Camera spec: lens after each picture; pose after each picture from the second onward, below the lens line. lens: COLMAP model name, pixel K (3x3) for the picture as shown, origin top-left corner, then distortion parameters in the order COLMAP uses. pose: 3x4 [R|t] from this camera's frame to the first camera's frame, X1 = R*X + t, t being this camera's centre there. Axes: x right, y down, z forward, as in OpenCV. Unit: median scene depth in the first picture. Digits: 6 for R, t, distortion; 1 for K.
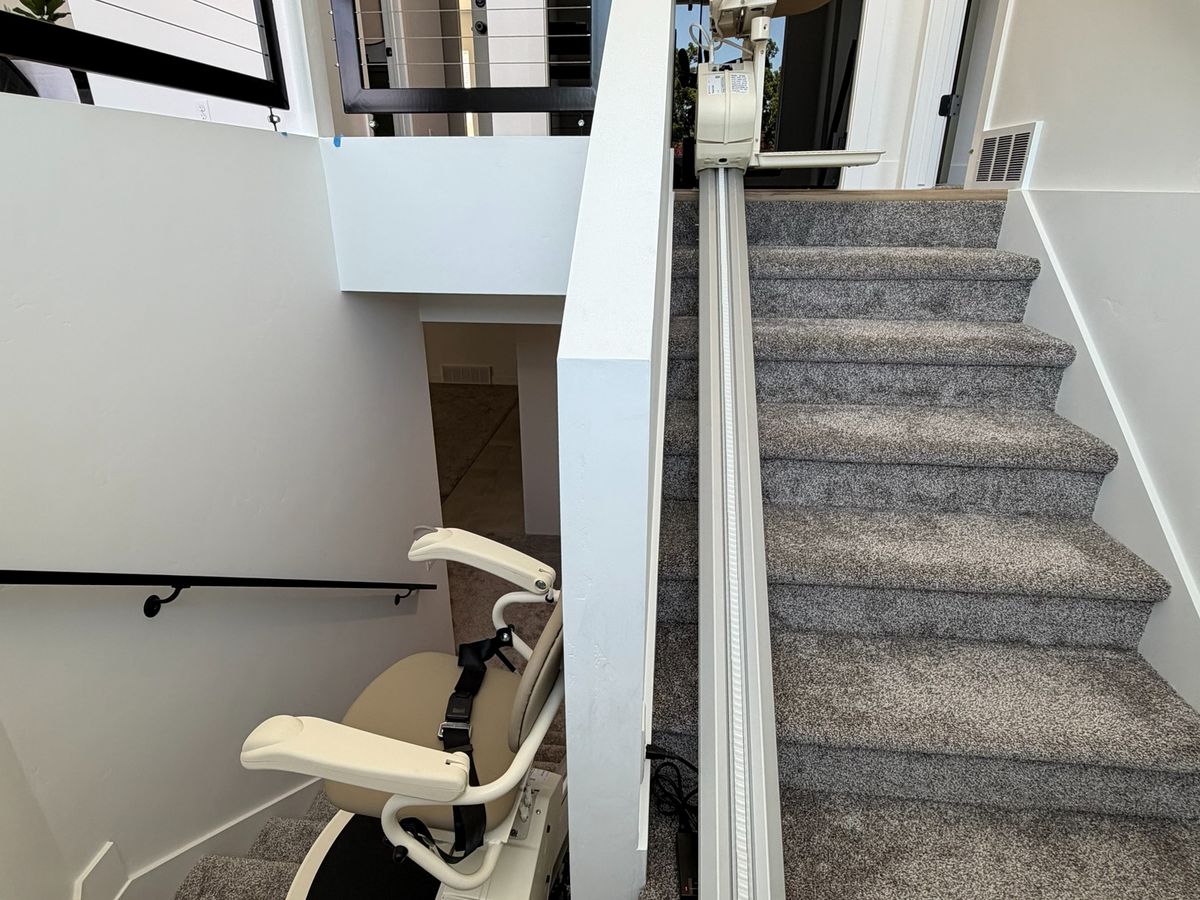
lens RADIAL K [[675.4, 0, 598.1], [0, 675.4, 471.1], [0, 0, 1]] dist [0.000547, 0.000290]
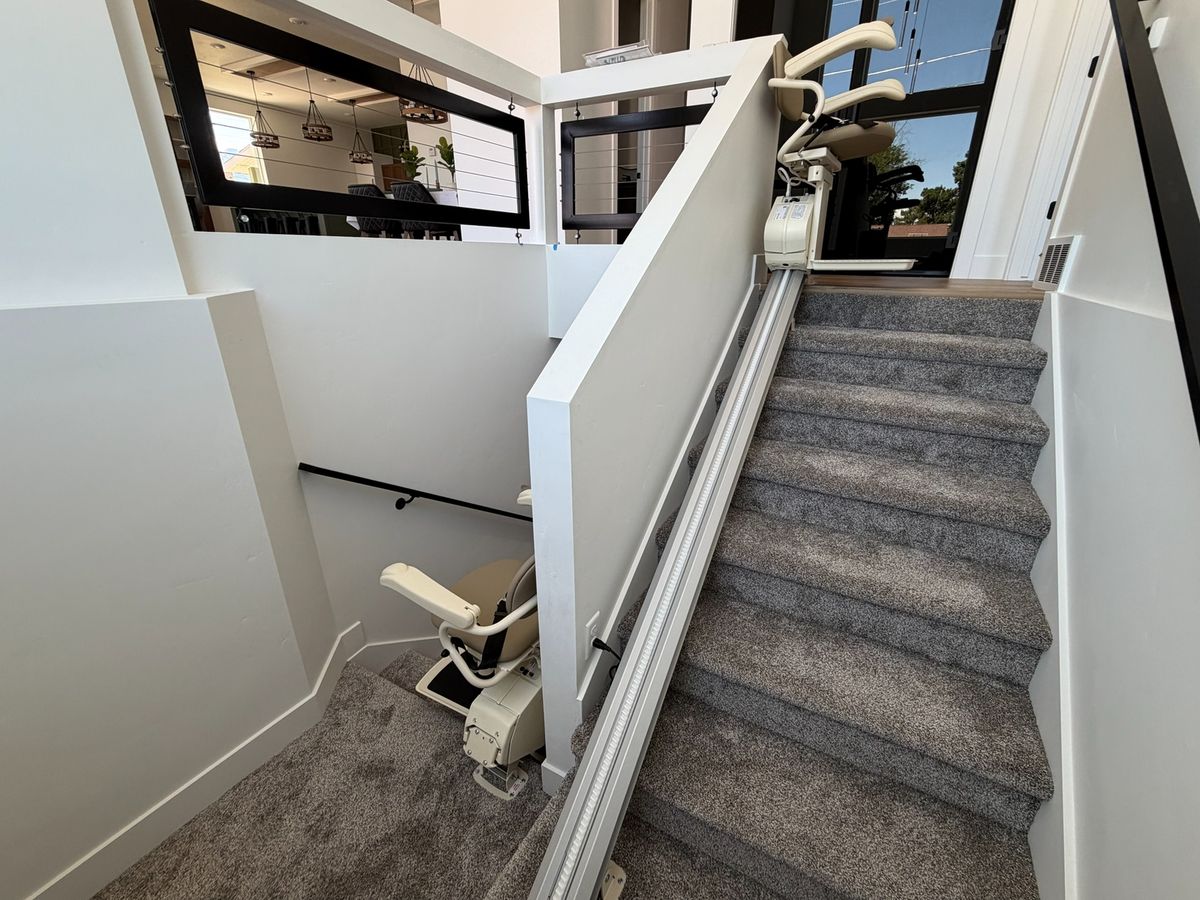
lens RADIAL K [[507.3, 0, 608.3], [0, 507.3, 455.6], [0, 0, 1]] dist [0.000049, 0.000200]
pose [[0.923369, 0.148141, -0.354181, 0.307960], [-0.156251, 0.987700, 0.005764, -0.024134], [0.350678, 0.050019, 0.935159, -0.094185]]
